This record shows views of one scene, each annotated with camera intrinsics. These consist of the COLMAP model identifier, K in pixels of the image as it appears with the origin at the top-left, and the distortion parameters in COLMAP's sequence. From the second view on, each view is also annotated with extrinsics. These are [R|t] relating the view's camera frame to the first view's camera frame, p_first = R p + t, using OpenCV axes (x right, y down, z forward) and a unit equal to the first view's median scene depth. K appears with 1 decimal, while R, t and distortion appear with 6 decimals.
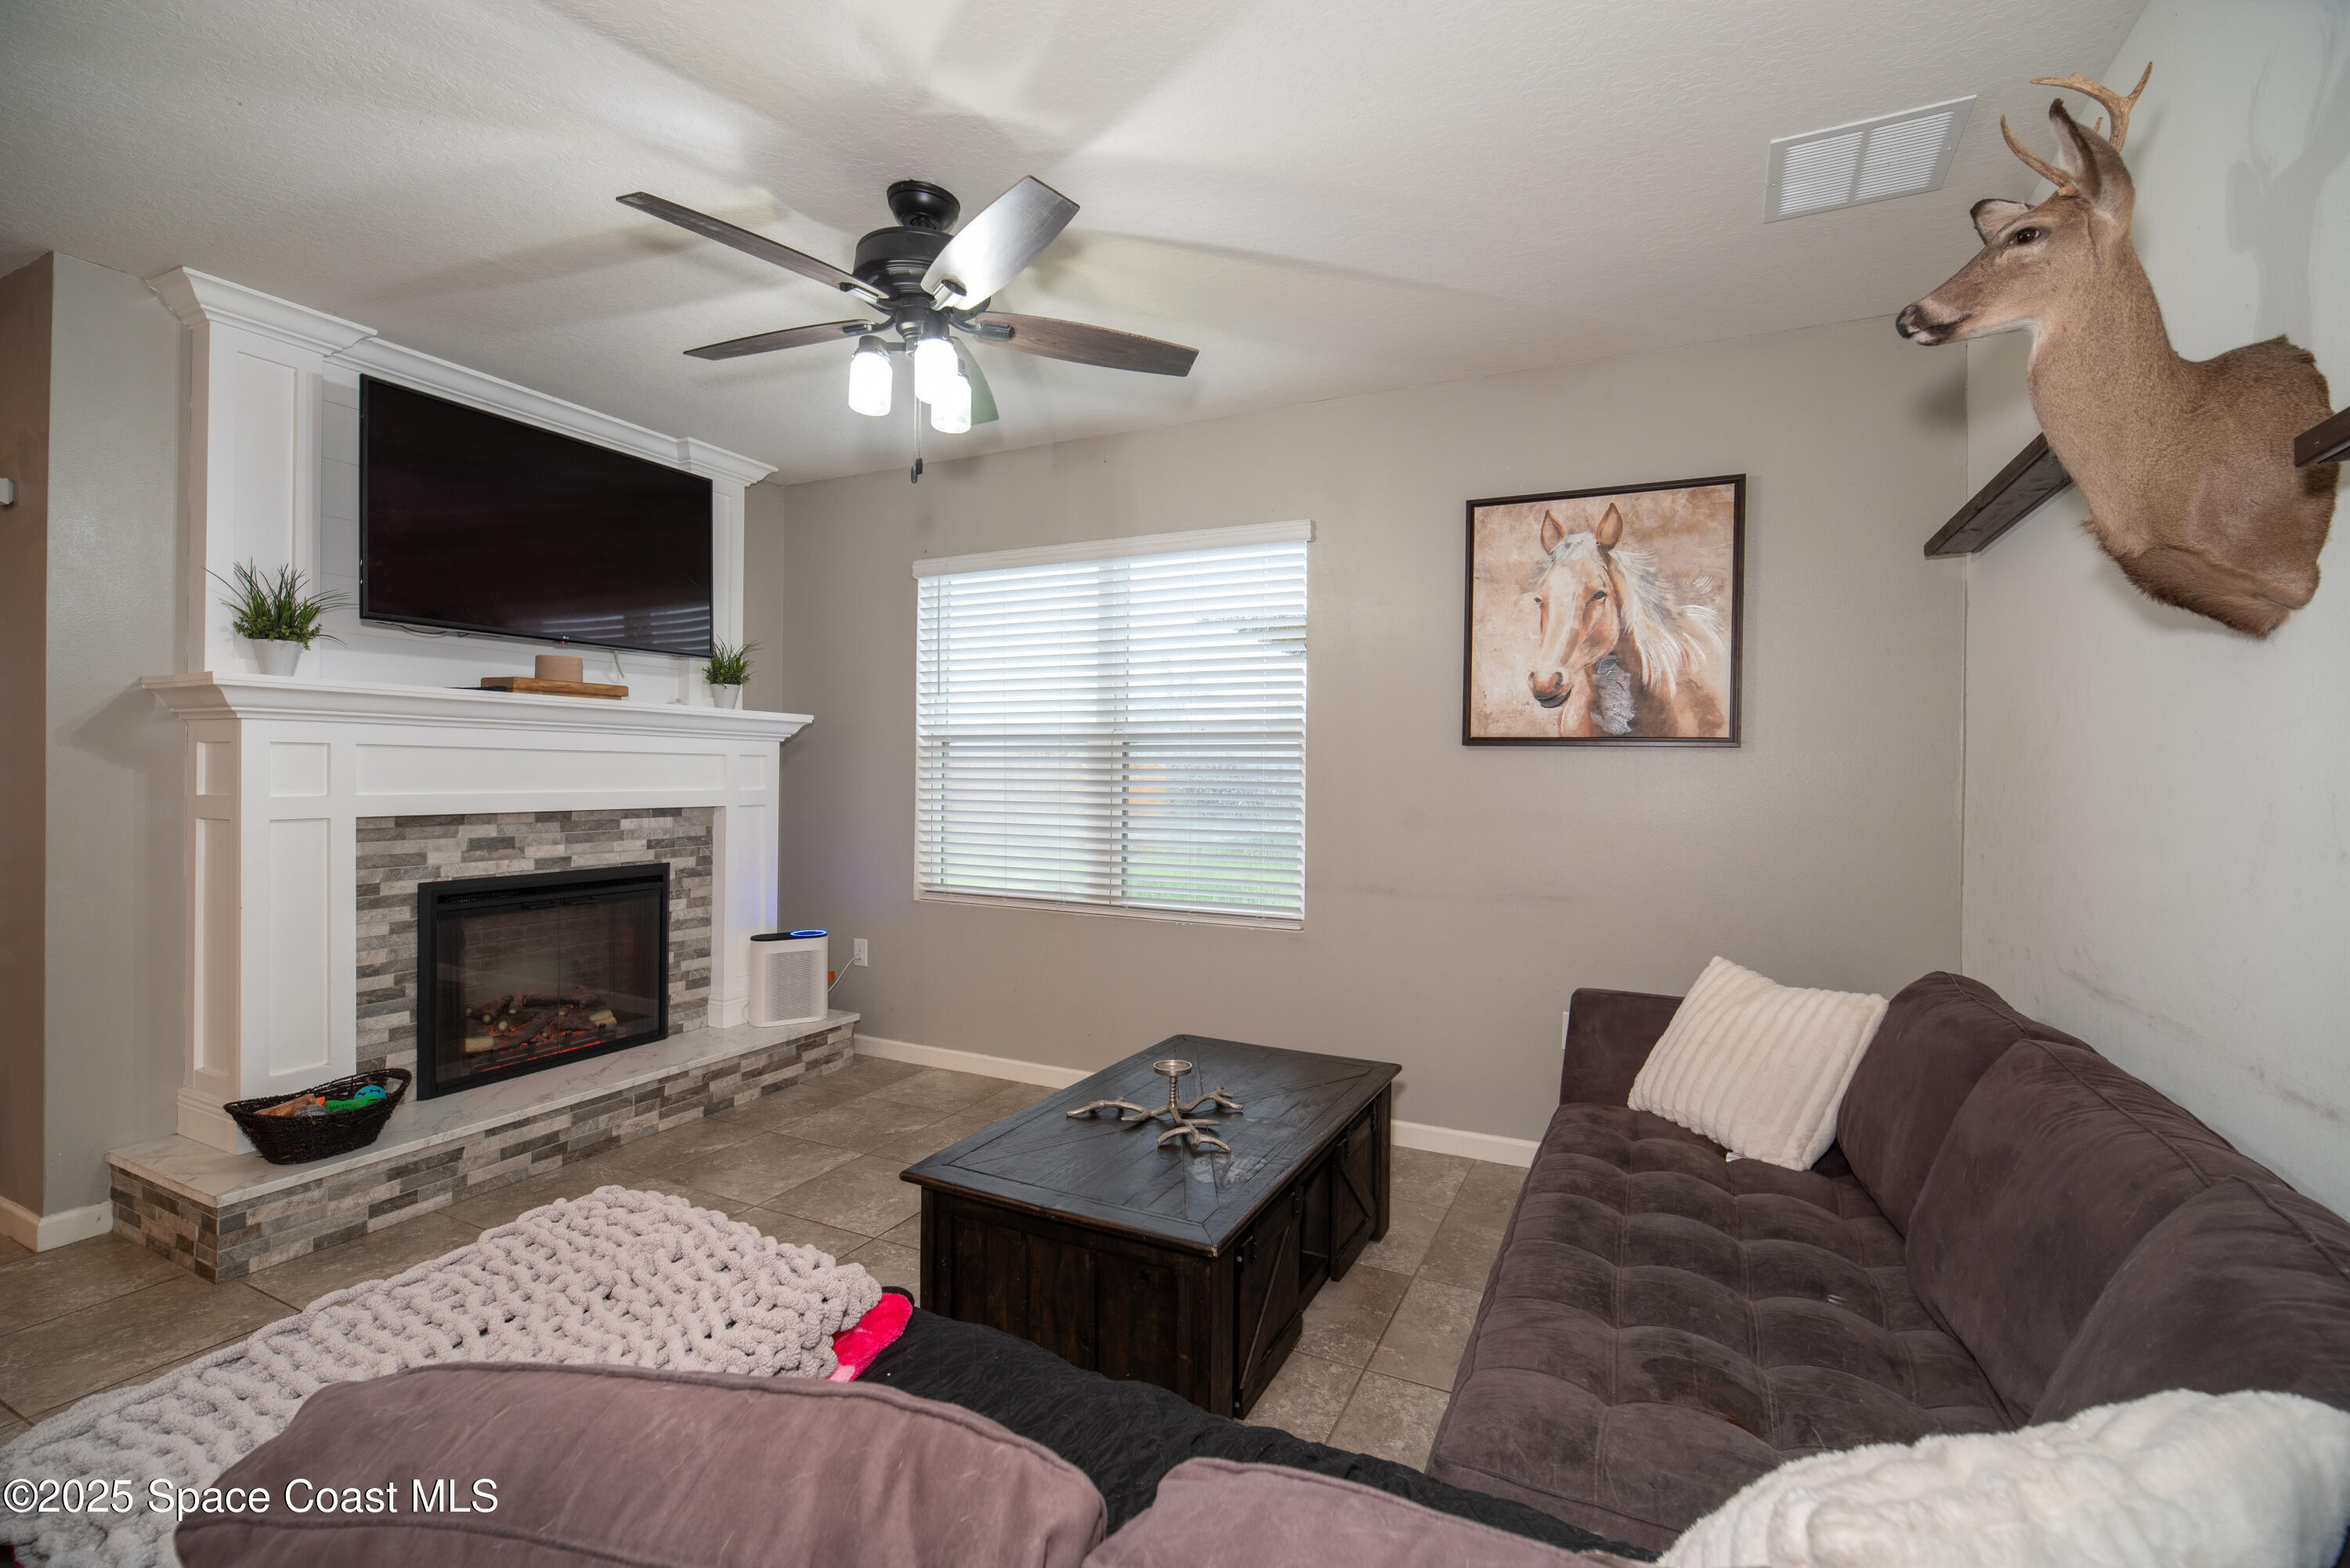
lens RADIAL K [[1025.4, 0, 1180.7], [0, 1025.4, 778.5], [0, 0, 1]] dist [-0.004083, -0.000179]
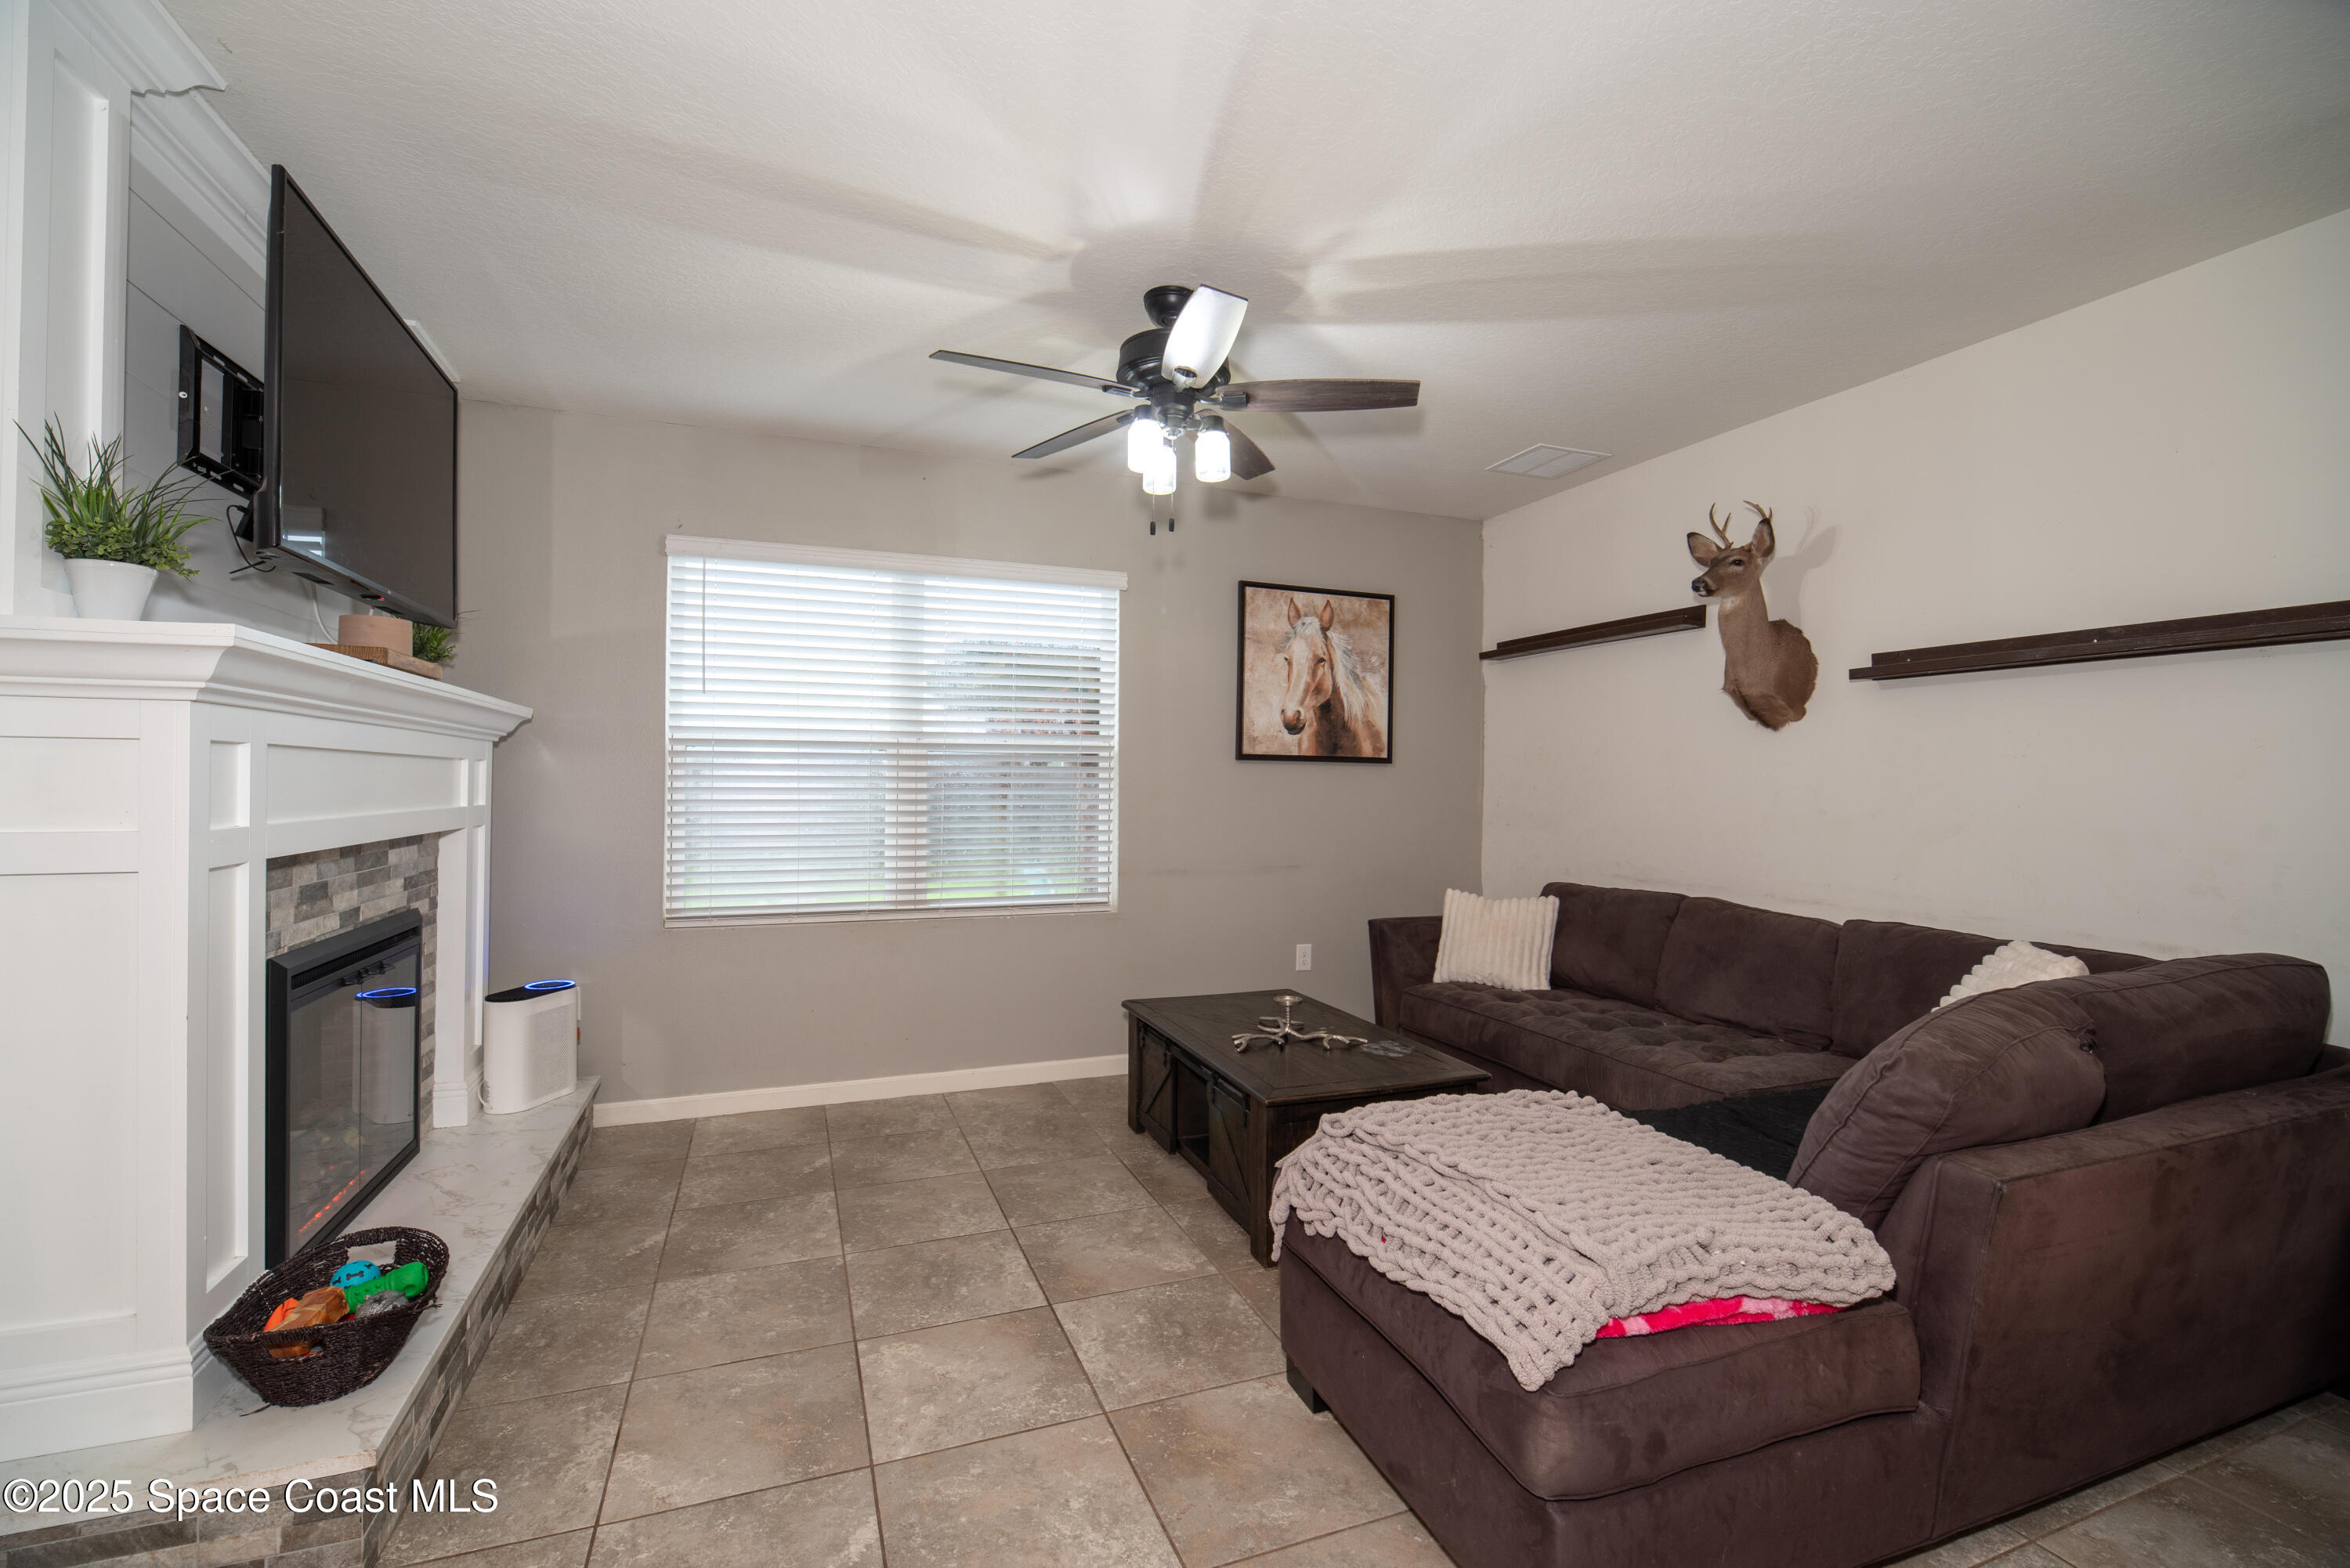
lens RADIAL K [[1025.4, 0, 1186.3], [0, 1025.4, 779.2], [0, 0, 1]] dist [-0.004083, -0.000179]
pose [[0.676191, -0.003266, 0.736720, -0.812597], [0.005243, 0.999986, -0.000379, -0.006732], [-0.736708, 0.004119, 0.676198, 0.136981]]
